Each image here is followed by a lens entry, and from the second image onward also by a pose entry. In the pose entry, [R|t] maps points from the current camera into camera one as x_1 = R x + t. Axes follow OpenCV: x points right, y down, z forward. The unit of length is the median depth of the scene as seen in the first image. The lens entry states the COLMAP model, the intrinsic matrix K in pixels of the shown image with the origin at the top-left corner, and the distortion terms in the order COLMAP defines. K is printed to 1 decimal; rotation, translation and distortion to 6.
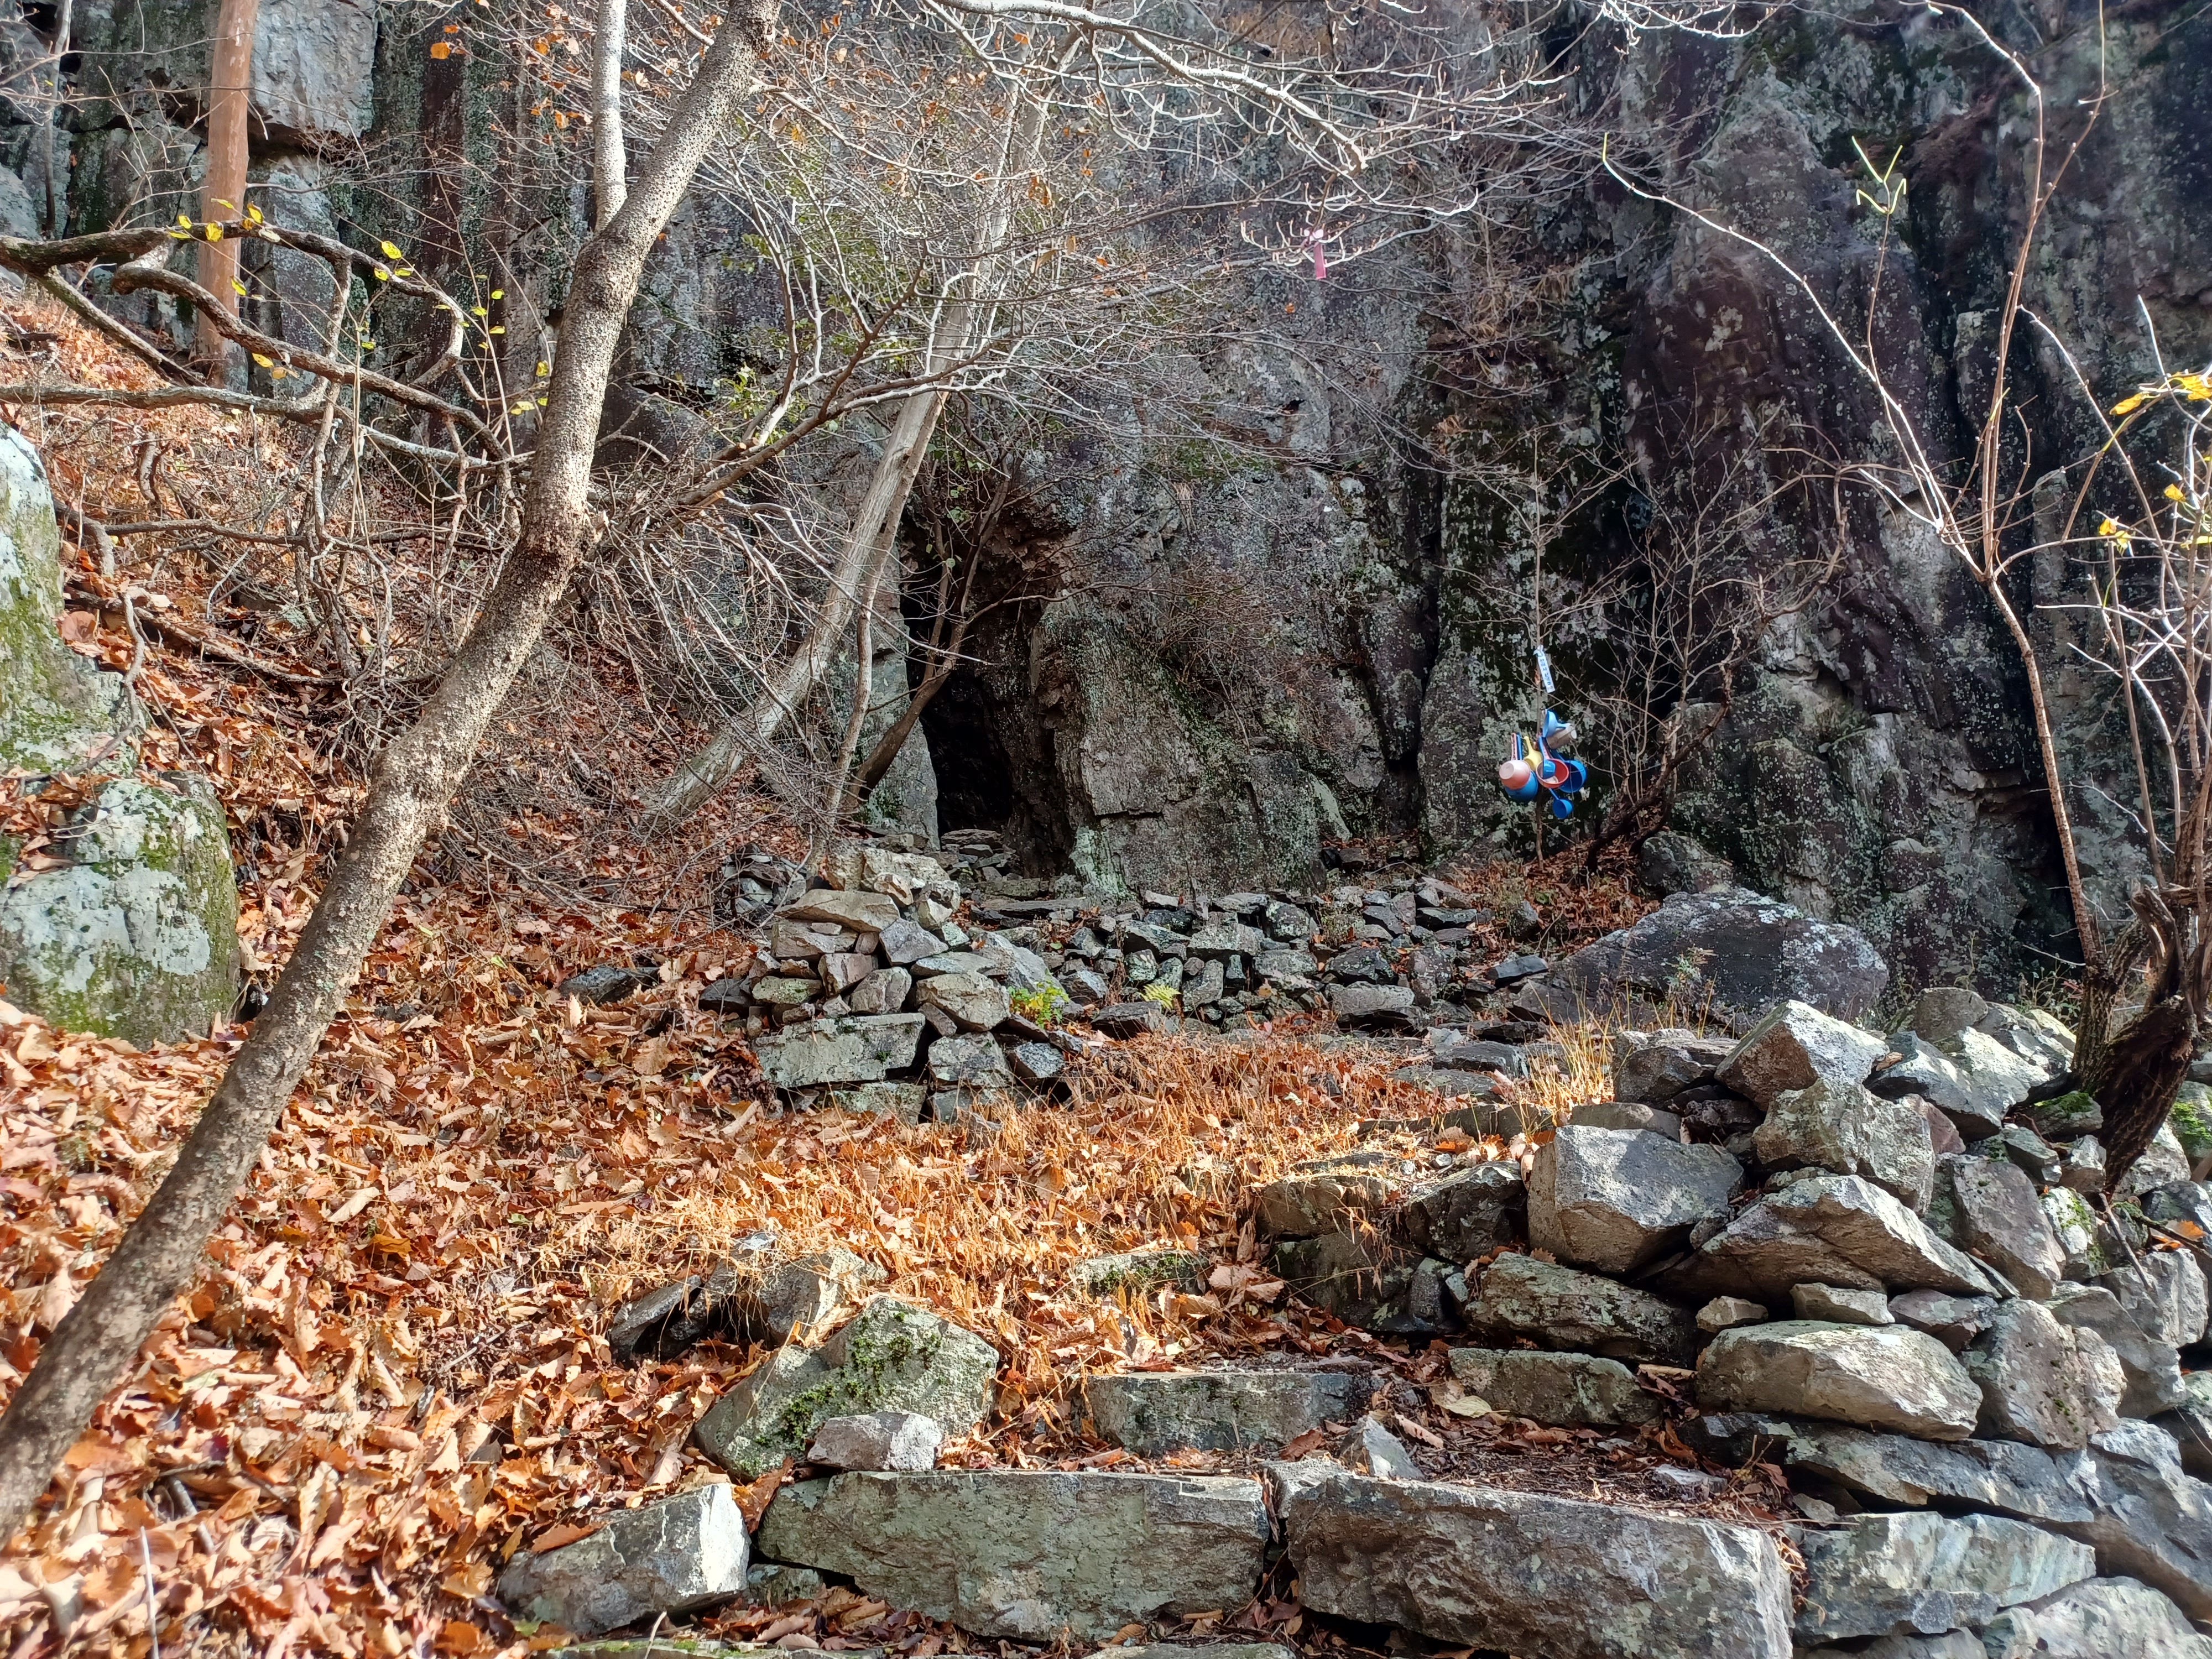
lens RADIAL K [[1595.7, 0, 1108.5], [0, 1595.7, 830.8], [0, 0, 1]] dist [0.035838, -0.003832]
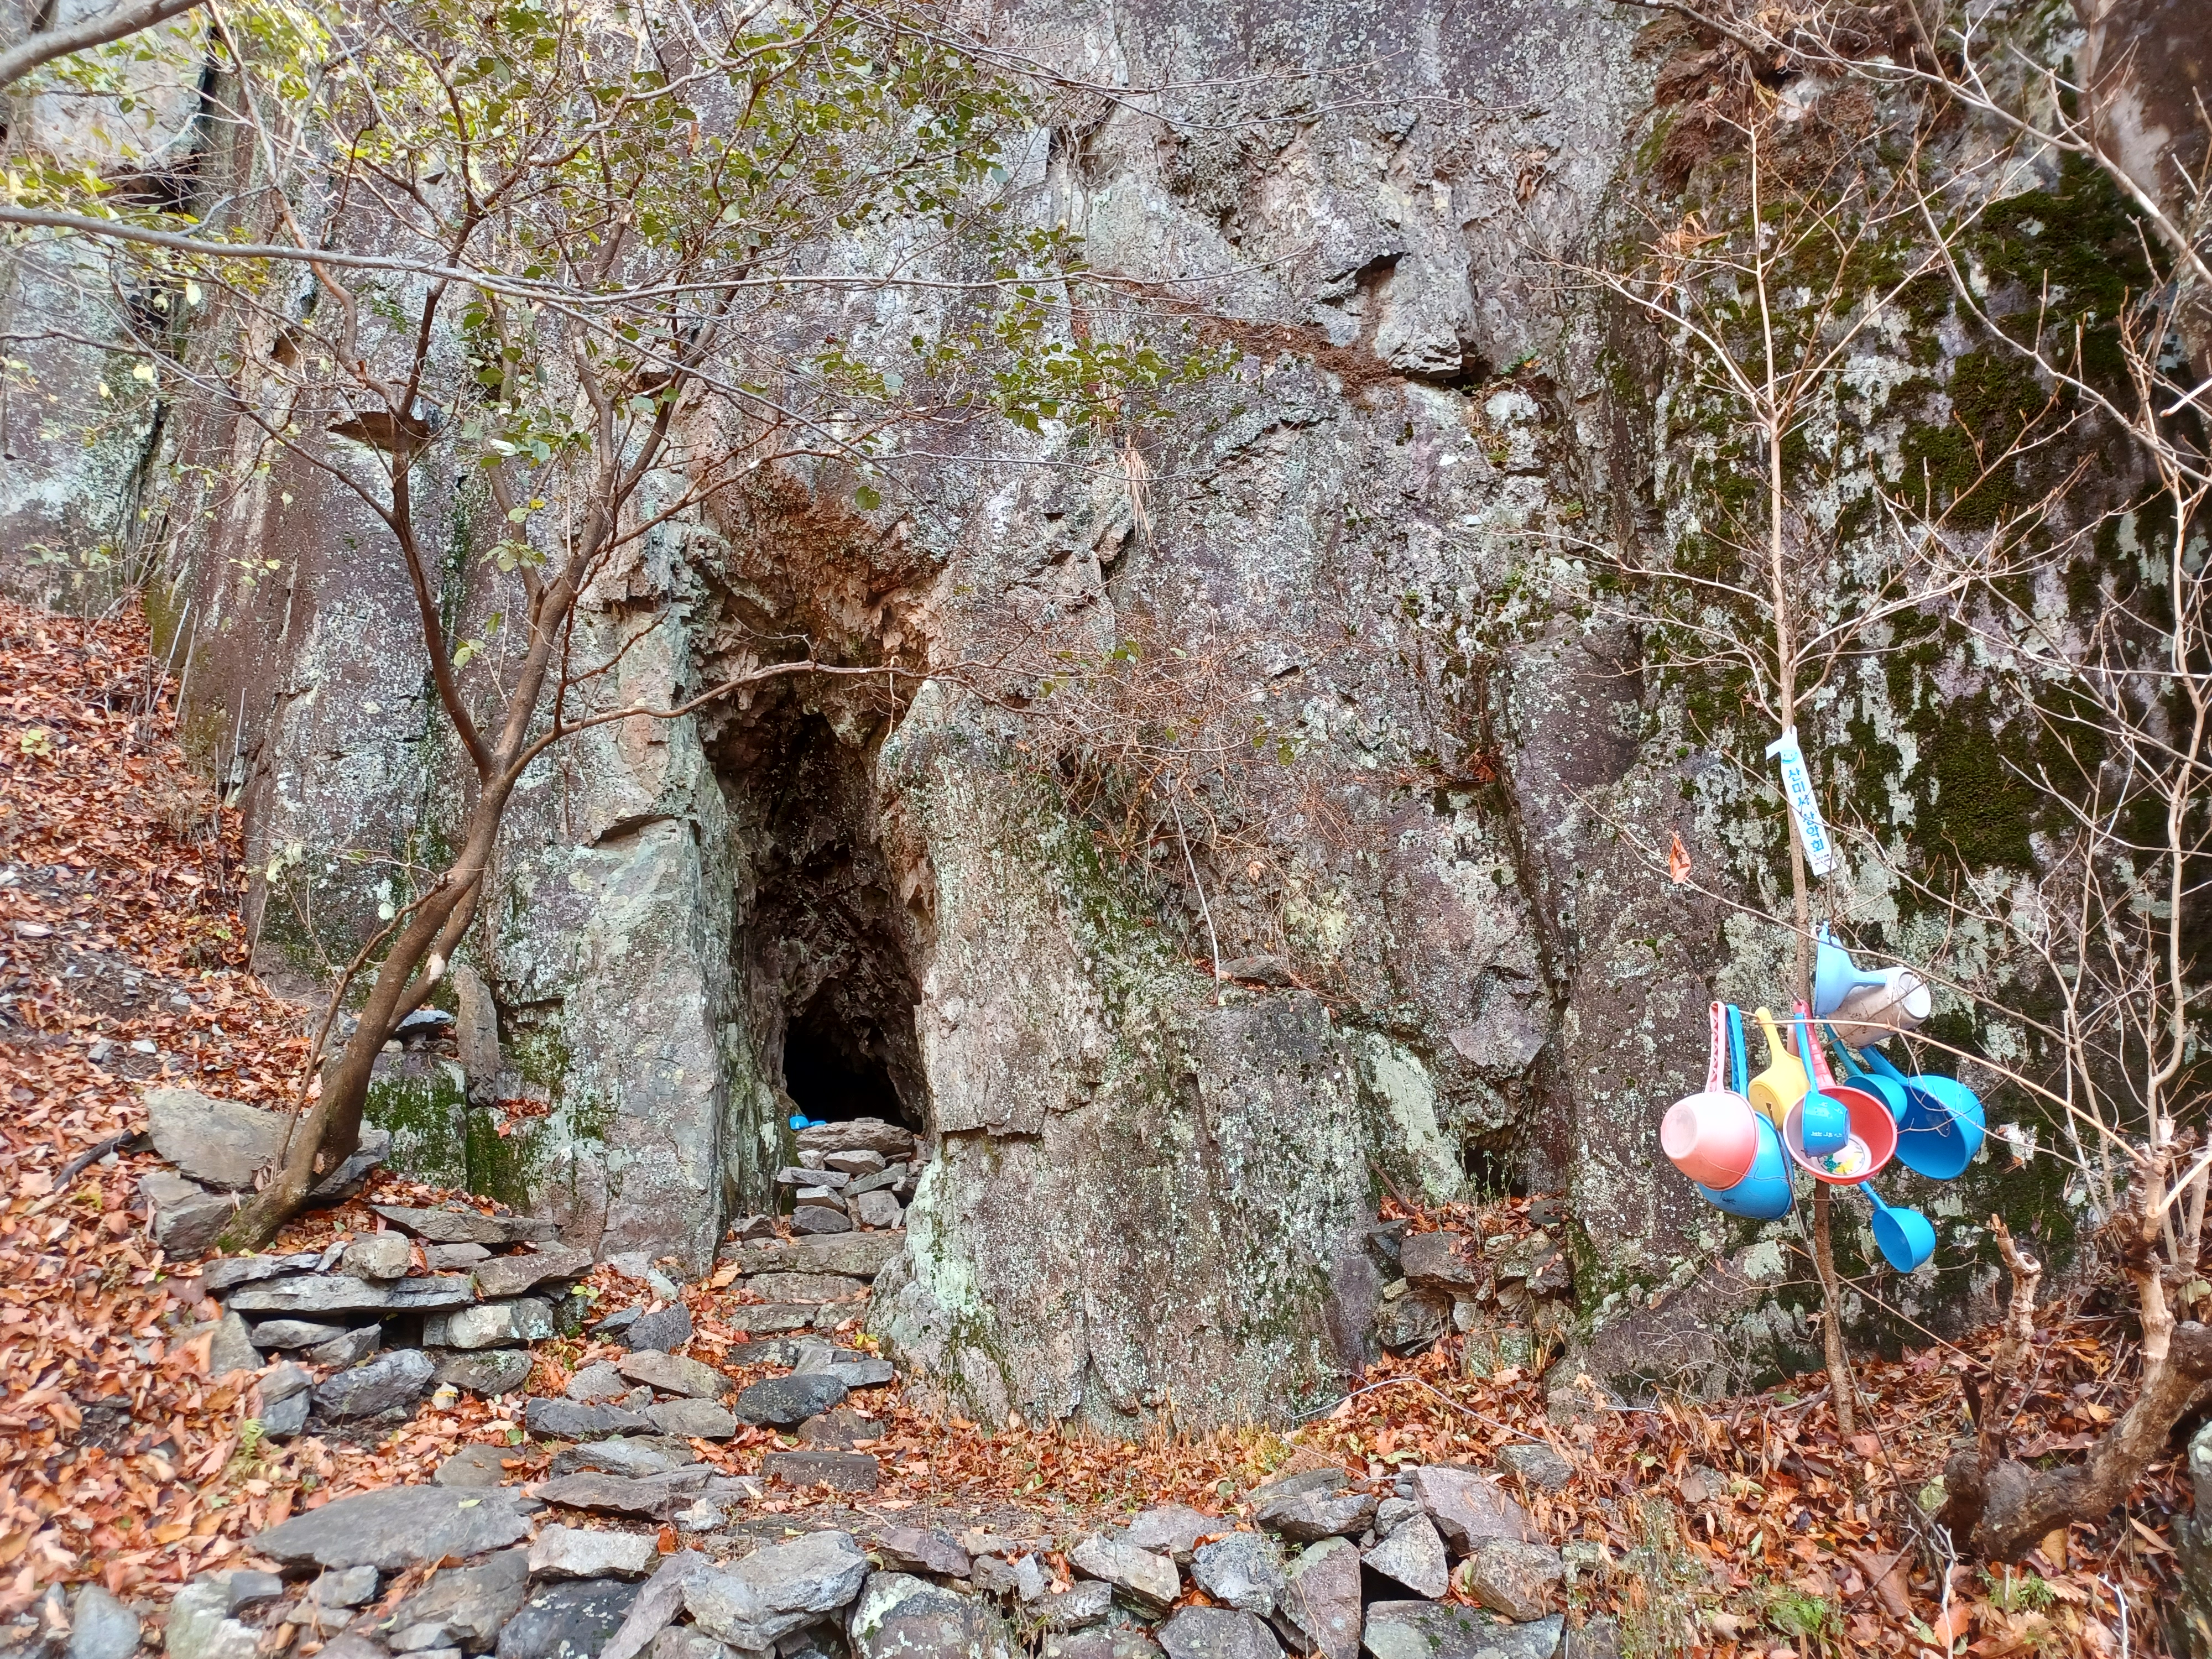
lens RADIAL K [[1595.7, 0, 1102.7], [0, 1595.7, 829.5], [0, 0, 1]] dist [0.035838, -0.003832]
pose [[0.933770, -0.065466, -0.351836, 0.212445], [0.048338, 0.997189, -0.057258, -0.069782], [0.354595, 0.036459, 0.934309, 0.538248]]
